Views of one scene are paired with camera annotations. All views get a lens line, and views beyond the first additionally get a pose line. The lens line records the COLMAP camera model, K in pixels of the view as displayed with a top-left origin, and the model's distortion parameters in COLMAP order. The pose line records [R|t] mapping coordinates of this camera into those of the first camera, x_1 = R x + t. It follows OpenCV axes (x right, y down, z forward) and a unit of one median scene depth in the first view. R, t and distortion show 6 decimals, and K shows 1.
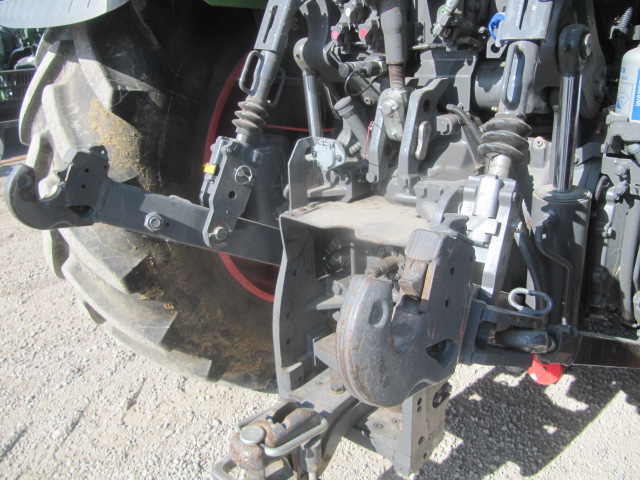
lens RADIAL K [[531.6, 0, 314.0], [0, 531.6, 243.6], [0, 0, 1]] dist [-0.043501, 0.000132]
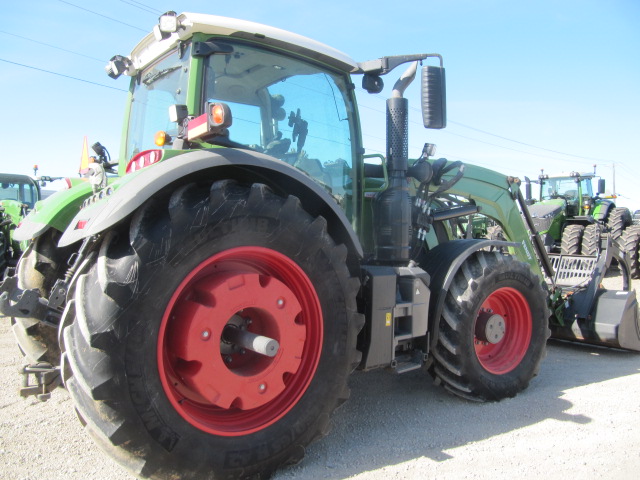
lens RADIAL K [[531.6, 0, 314.0], [0, 531.6, 243.6], [0, 0, 1]] dist [-0.043501, 0.000132]
pose [[0.973509, 0.016588, -0.228047, 1.537540], [-0.108638, 0.911153, -0.397489, 0.530273], [0.201192, 0.411733, 0.888818, -1.159075]]
